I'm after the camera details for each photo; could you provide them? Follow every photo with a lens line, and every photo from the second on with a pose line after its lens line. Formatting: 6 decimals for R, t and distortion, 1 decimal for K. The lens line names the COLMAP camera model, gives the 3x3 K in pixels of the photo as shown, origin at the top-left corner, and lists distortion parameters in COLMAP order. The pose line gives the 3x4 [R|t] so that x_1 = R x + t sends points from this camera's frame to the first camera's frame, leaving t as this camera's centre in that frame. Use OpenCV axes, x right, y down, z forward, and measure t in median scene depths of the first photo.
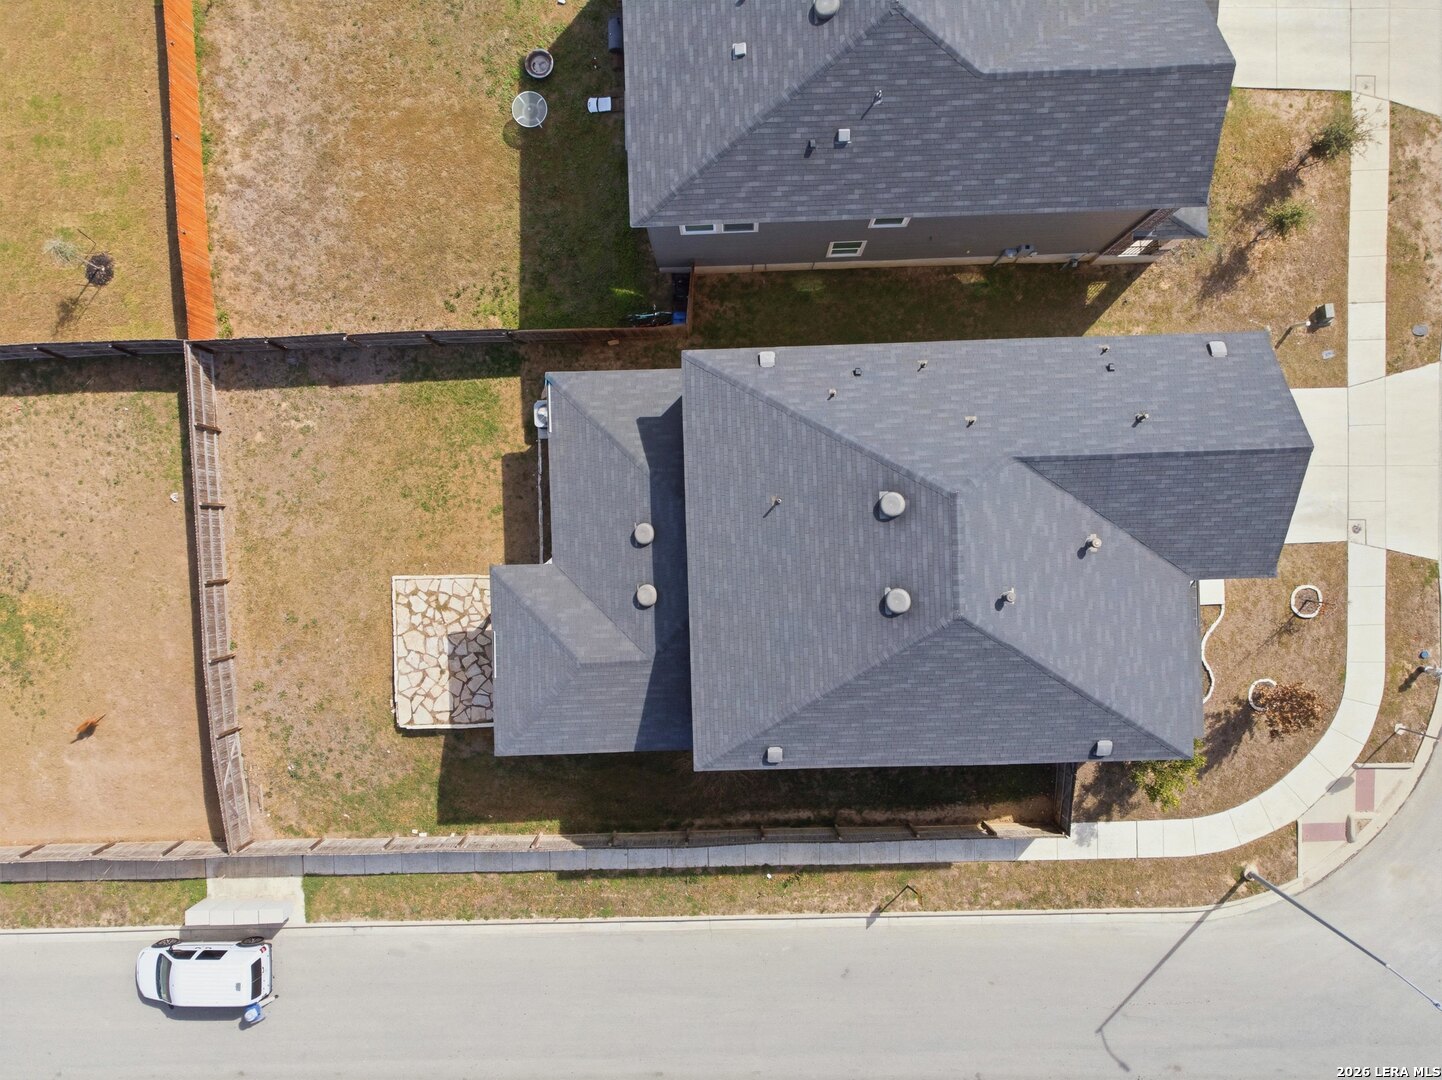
lens RADIAL K [[1035.6, 0, 721.0], [0, 1035.6, 540.0], [0, 0, 1]] dist [0.005422, 0.005450]
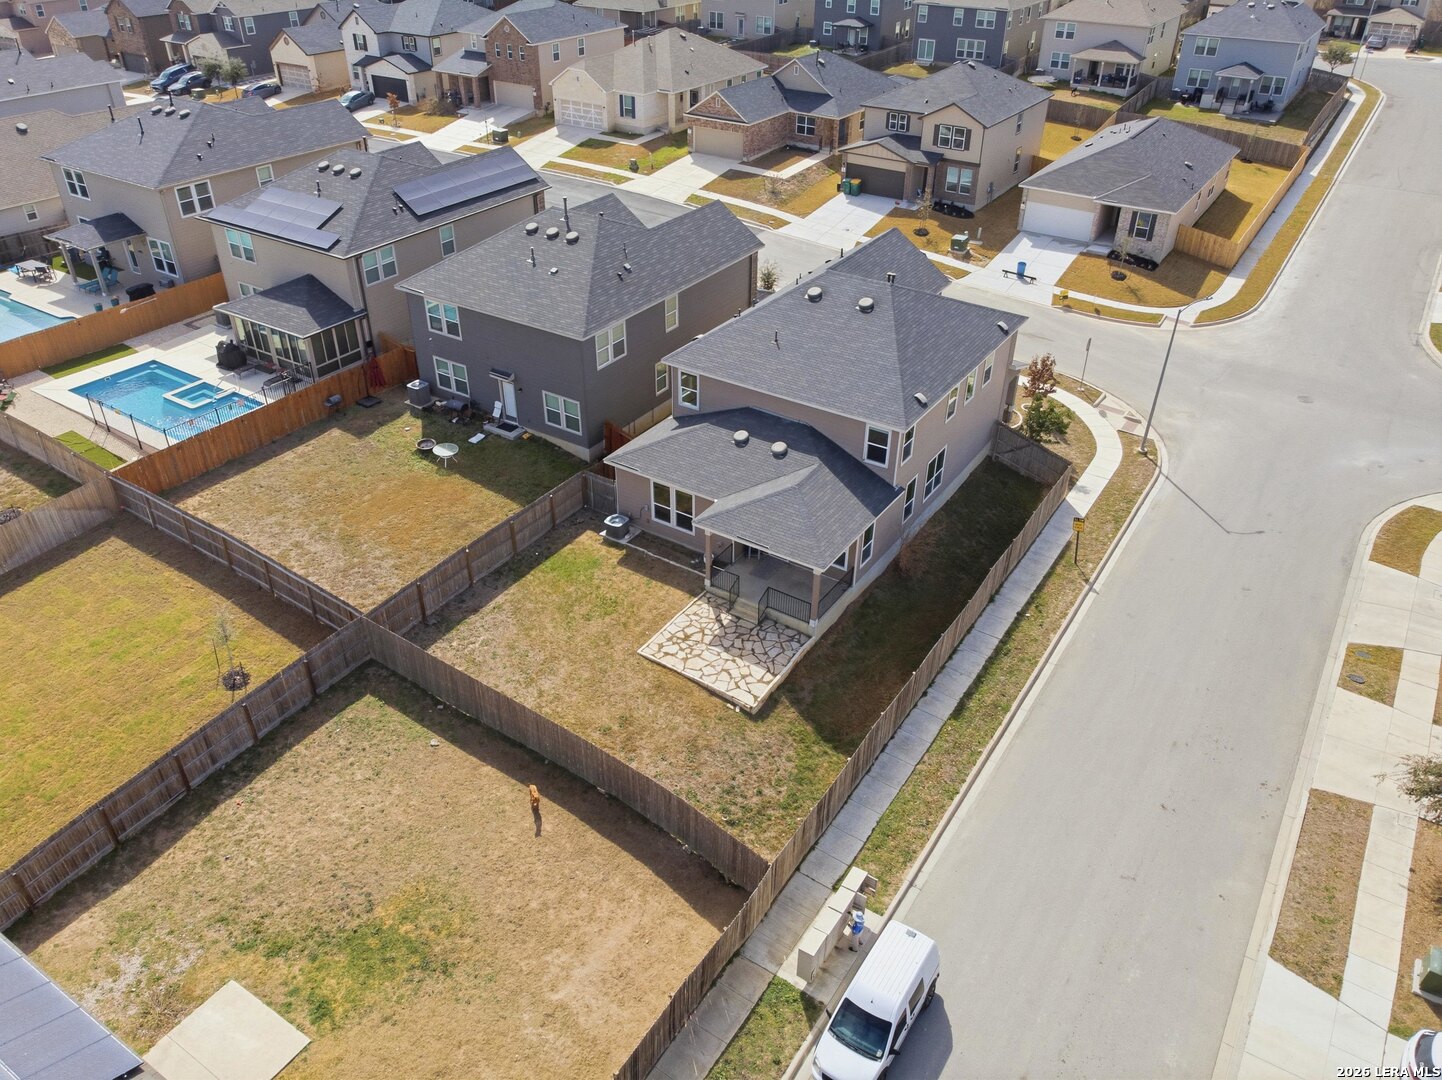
lens RADIAL K [[1035.6, 0, 721.0], [0, 1035.6, 540.0], [0, 0, 1]] dist [0.005422, 0.005450]
pose [[0.571100, -0.447489, 0.688185, -0.967551], [0.820639, 0.331575, -0.465414, 0.580339], [-0.019917, 0.830549, 0.556589, 0.284336]]
